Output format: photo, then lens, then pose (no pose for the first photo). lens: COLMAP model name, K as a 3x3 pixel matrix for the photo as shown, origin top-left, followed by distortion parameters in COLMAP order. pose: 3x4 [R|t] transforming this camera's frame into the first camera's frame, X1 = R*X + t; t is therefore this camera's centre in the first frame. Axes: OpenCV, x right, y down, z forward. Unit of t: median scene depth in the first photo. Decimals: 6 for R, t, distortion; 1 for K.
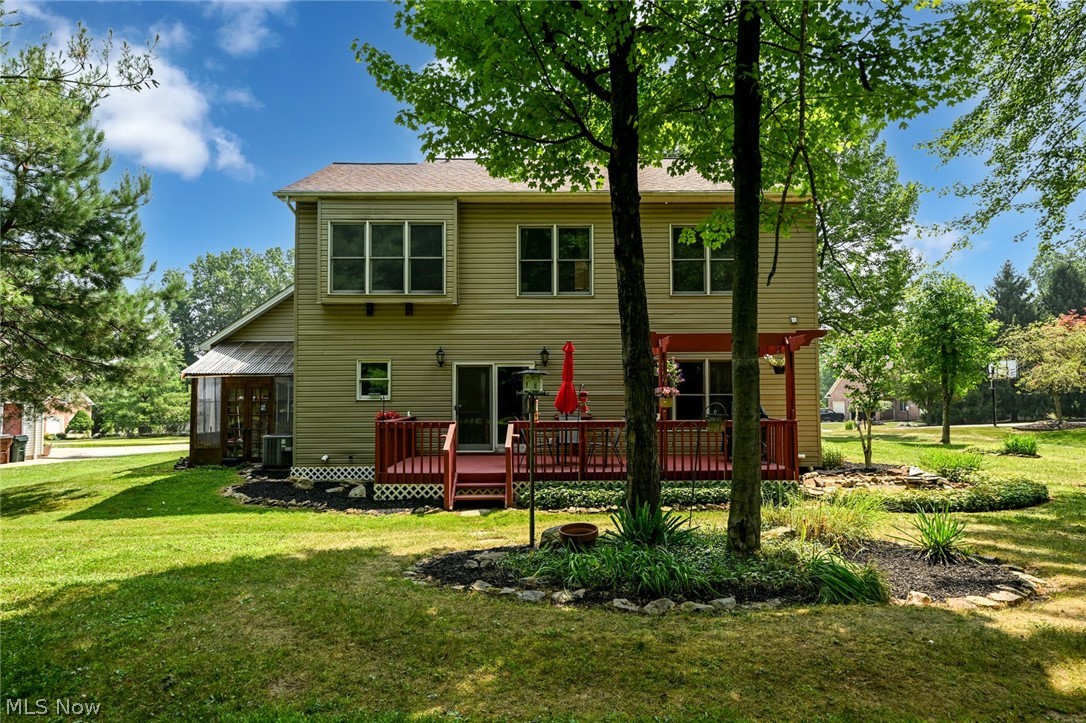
lens RADIAL K [[691.5, 0, 543.0], [0, 691.5, 361.5], [0, 0, 1]] dist [0.001229, 0.000393]
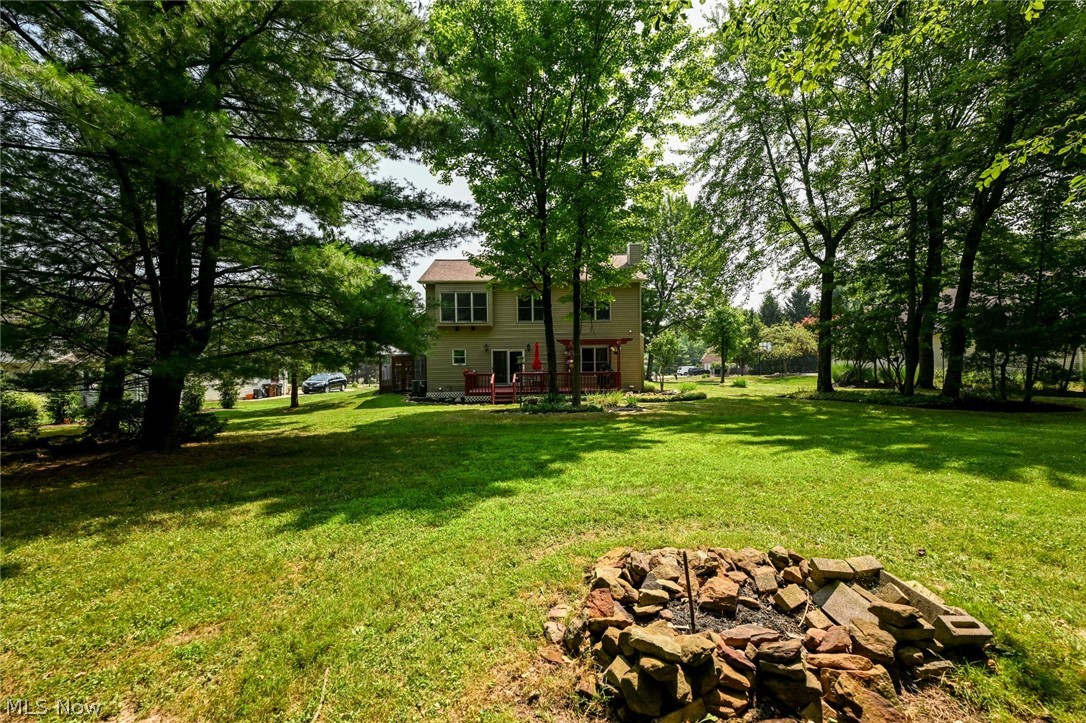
lens RADIAL K [[441.4, 0, 543.0], [0, 441.4, 361.5], [0, 0, 1]] dist [-0.014368, -0.000054]
pose [[0.999901, -0.007717, 0.011771, 0.034613], [0.007102, 0.998649, 0.051479, -0.036800], [-0.012152, -0.051391, 0.998605, -0.569239]]
